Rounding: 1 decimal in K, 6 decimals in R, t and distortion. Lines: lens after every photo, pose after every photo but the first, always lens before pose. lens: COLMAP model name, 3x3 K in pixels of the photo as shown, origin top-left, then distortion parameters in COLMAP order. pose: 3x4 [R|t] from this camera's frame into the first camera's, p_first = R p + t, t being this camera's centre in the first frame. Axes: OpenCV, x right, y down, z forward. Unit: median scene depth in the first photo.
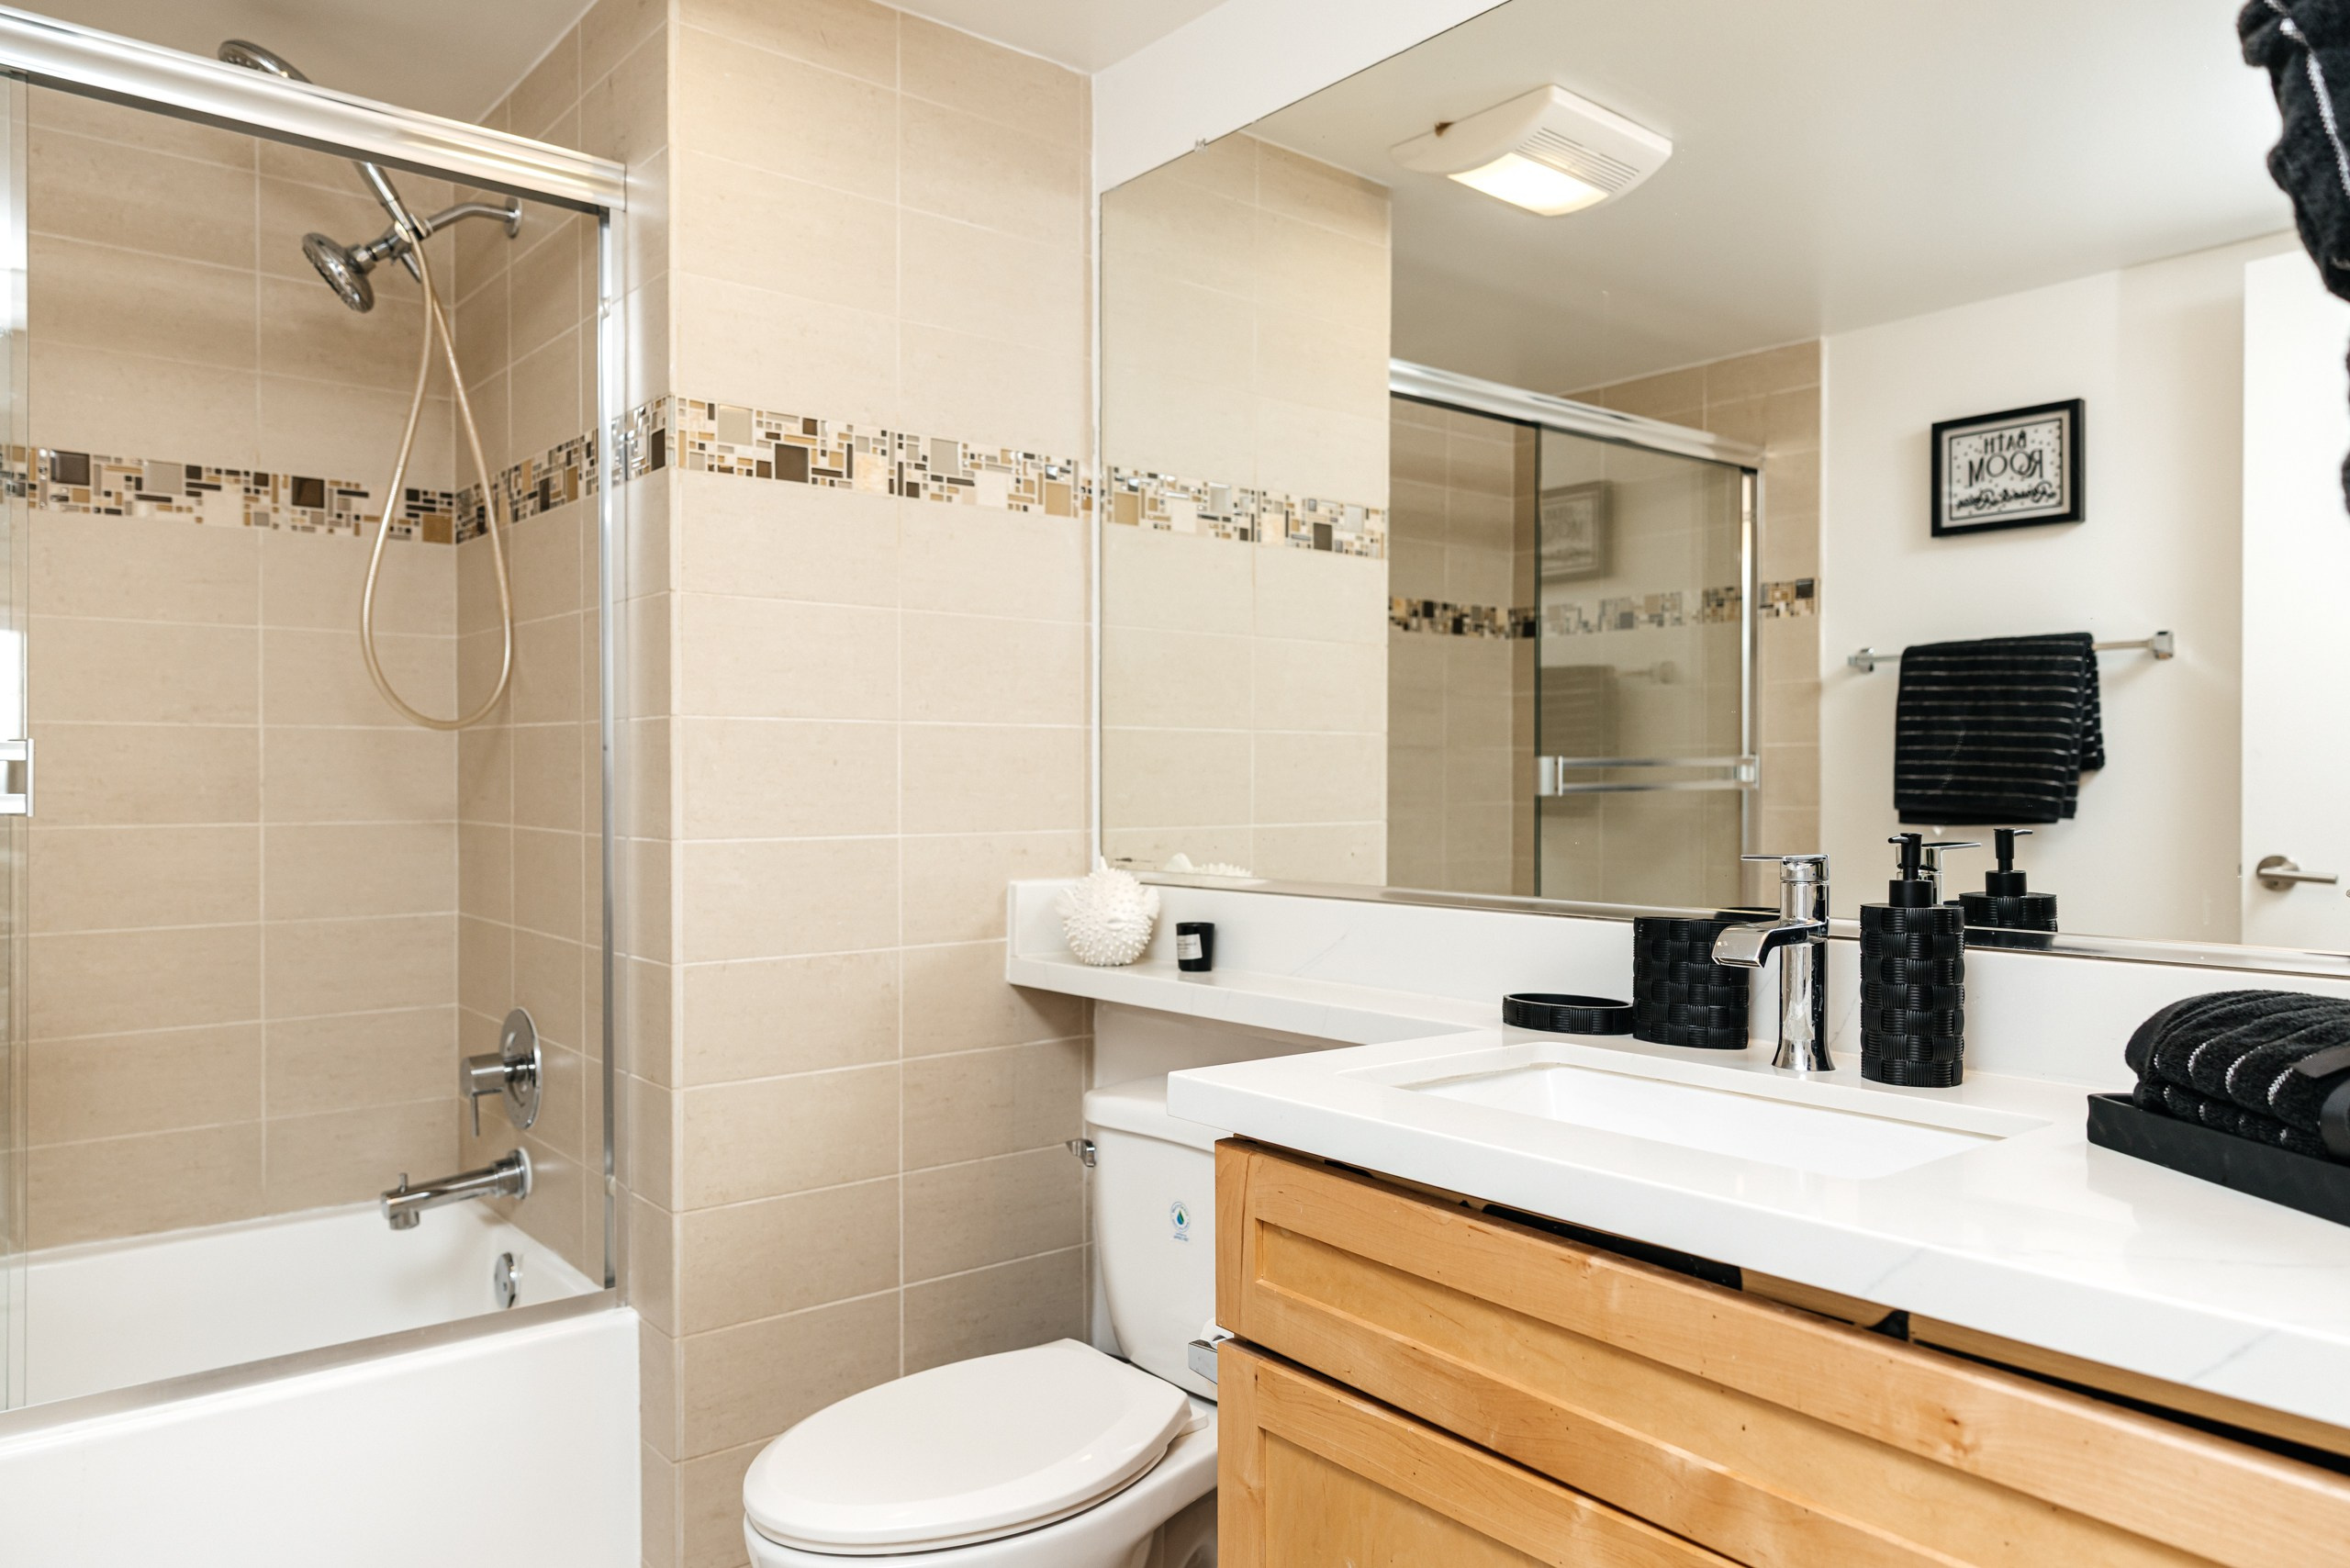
lens RADIAL K [[1607.0, 0, 1138.6], [0, 1607.0, 672.4], [0, 0, 1]] dist [0.006428, -0.000781]
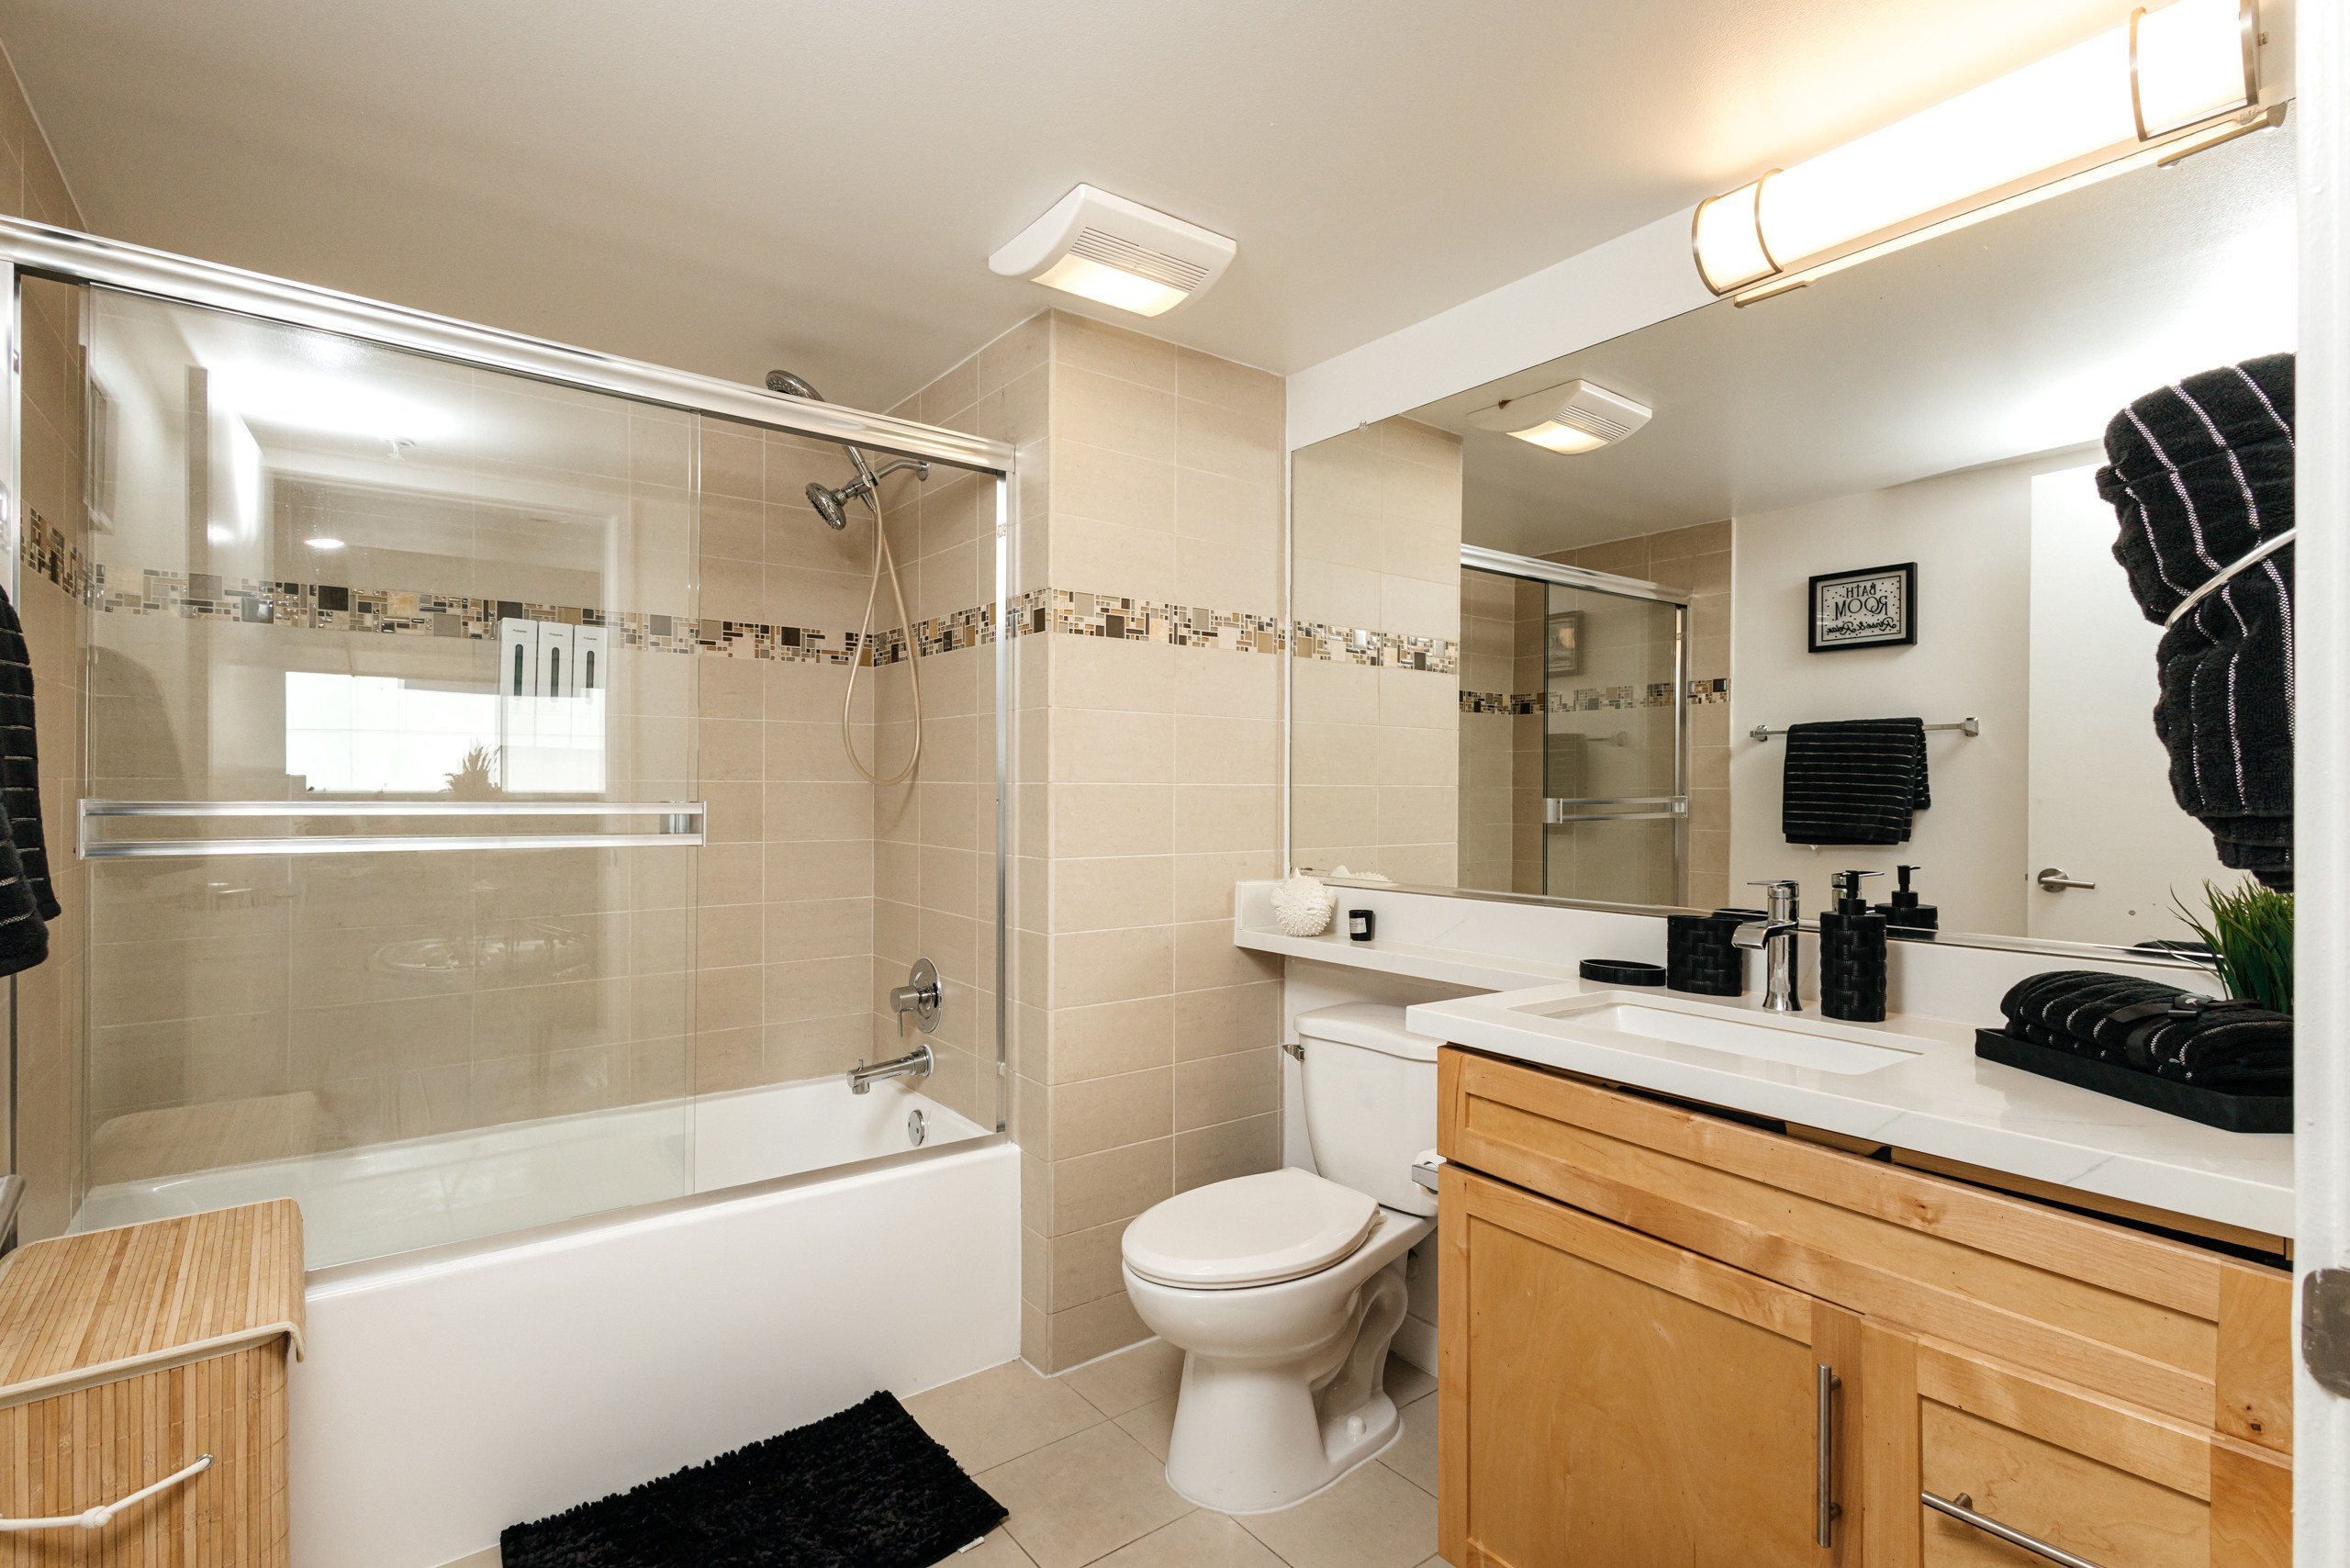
lens RADIAL K [[1101.6, 0, 1175.6], [0, 1101.6, 724.3], [0, 0, 1]] dist [0.016957, -0.000021]
pose [[0.999186, 0.001535, -0.040300, -0.097433], [-0.001517, 0.999999, 0.000470, -0.028162], [0.040301, -0.000408, 0.999187, -0.100549]]
